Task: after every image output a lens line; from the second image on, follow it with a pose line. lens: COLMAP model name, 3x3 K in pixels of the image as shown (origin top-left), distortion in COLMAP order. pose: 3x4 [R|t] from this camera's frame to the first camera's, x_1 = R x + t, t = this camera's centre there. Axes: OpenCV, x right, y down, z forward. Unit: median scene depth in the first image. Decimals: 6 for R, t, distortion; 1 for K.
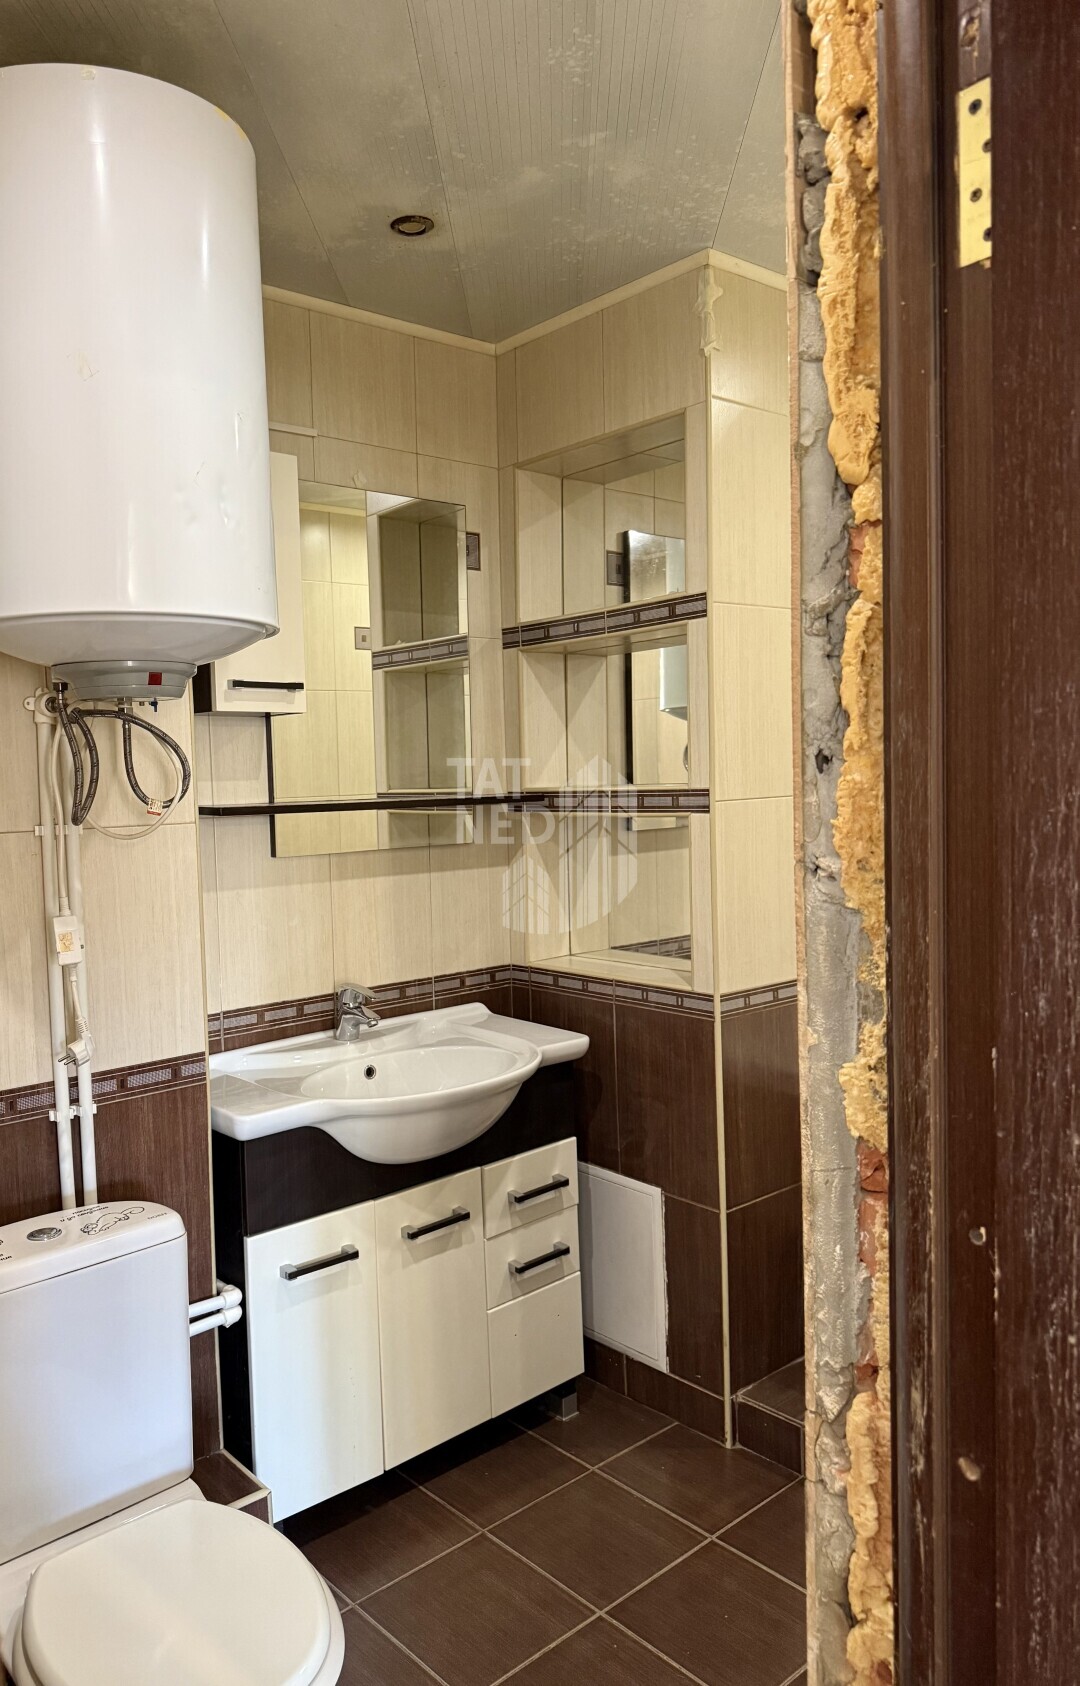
lens RADIAL K [[1184.7, 0, 448.0], [0, 1184.7, 835.9], [0, 0, 1]] dist [0.061206, -0.097402]
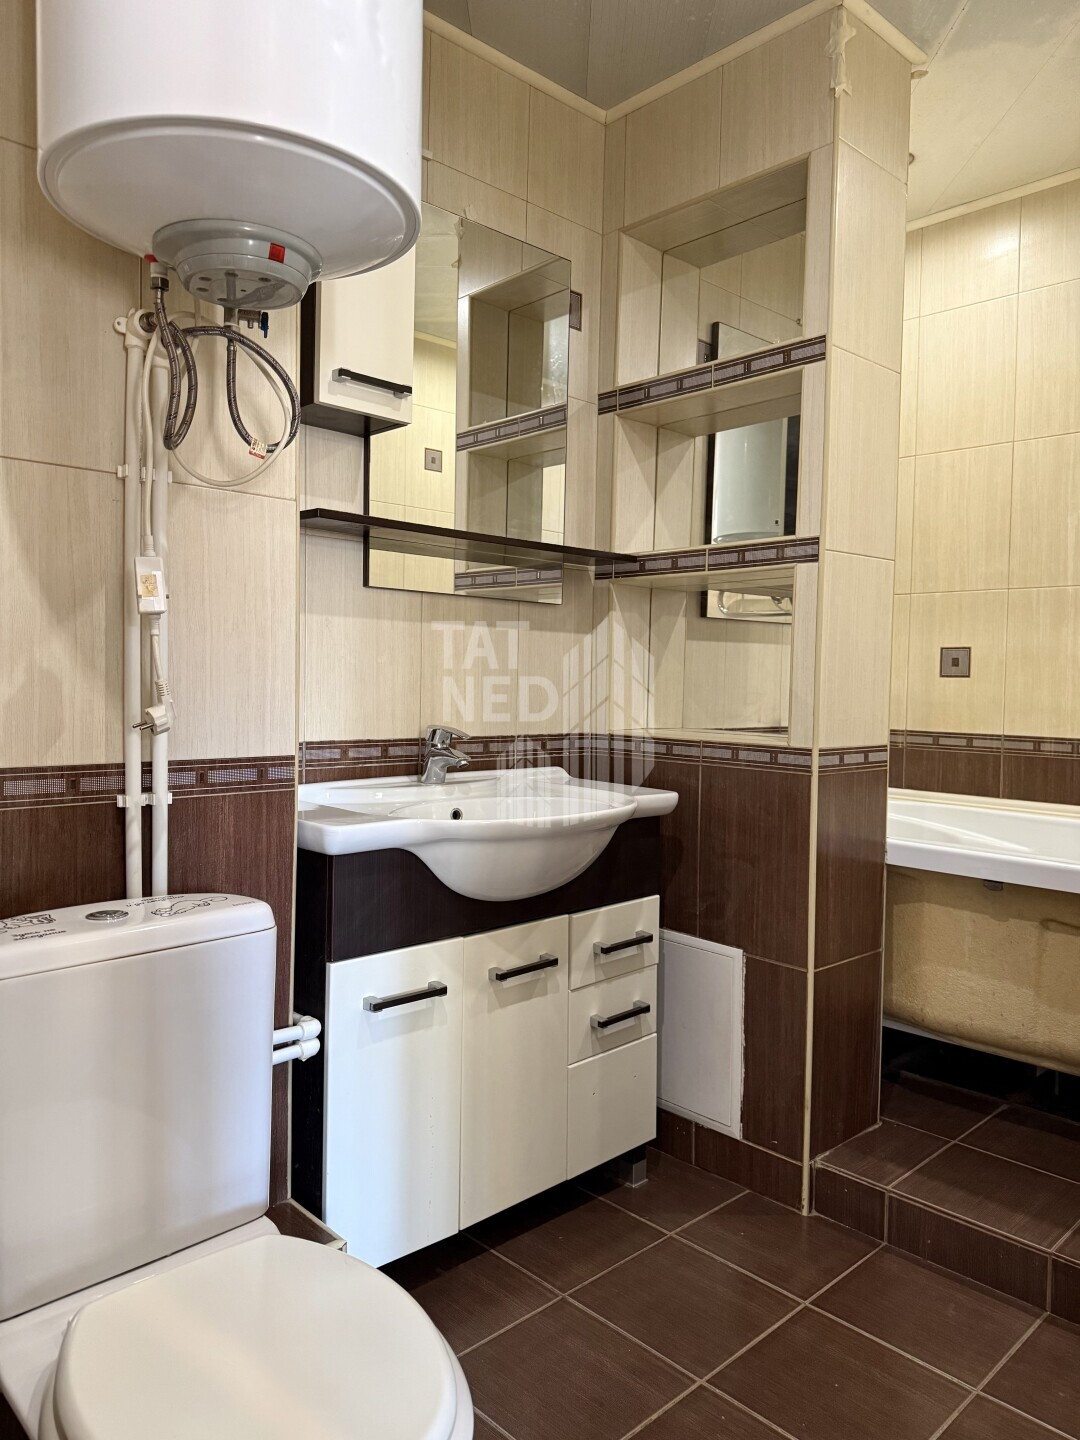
lens RADIAL K [[1016.9, 0, 536.7], [0, 1016.9, 712.0], [0, 0, 1]] dist [0.070750, -0.087921]
pose [[0.996103, 0.047782, 0.074134, -0.066225], [-0.046427, 0.998724, -0.019894, 0.129665], [-0.074990, 0.016374, 0.997050, 0.172837]]
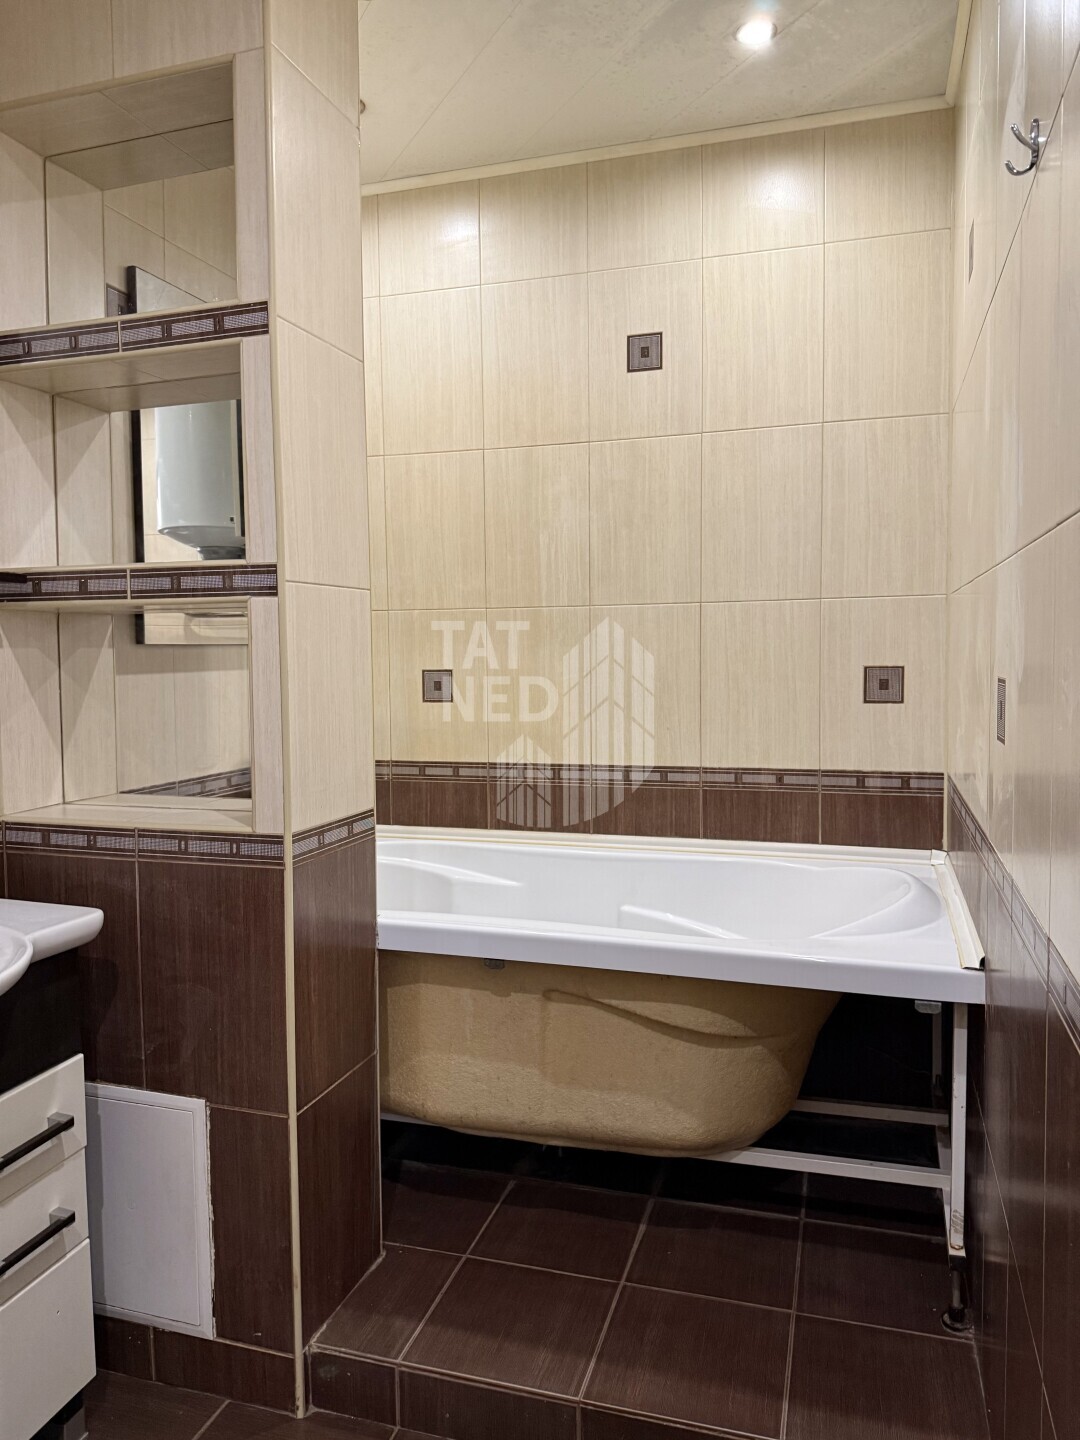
lens RADIAL K [[1016.9, 0, 536.7], [0, 1016.9, 712.0], [0, 0, 1]] dist [0.070750, -0.087921]
pose [[0.842679, -0.009907, 0.538326, 0.007445], [0.012386, 0.999923, -0.000988, 0.056093], [-0.538274, 0.007500, 0.842736, 0.351330]]
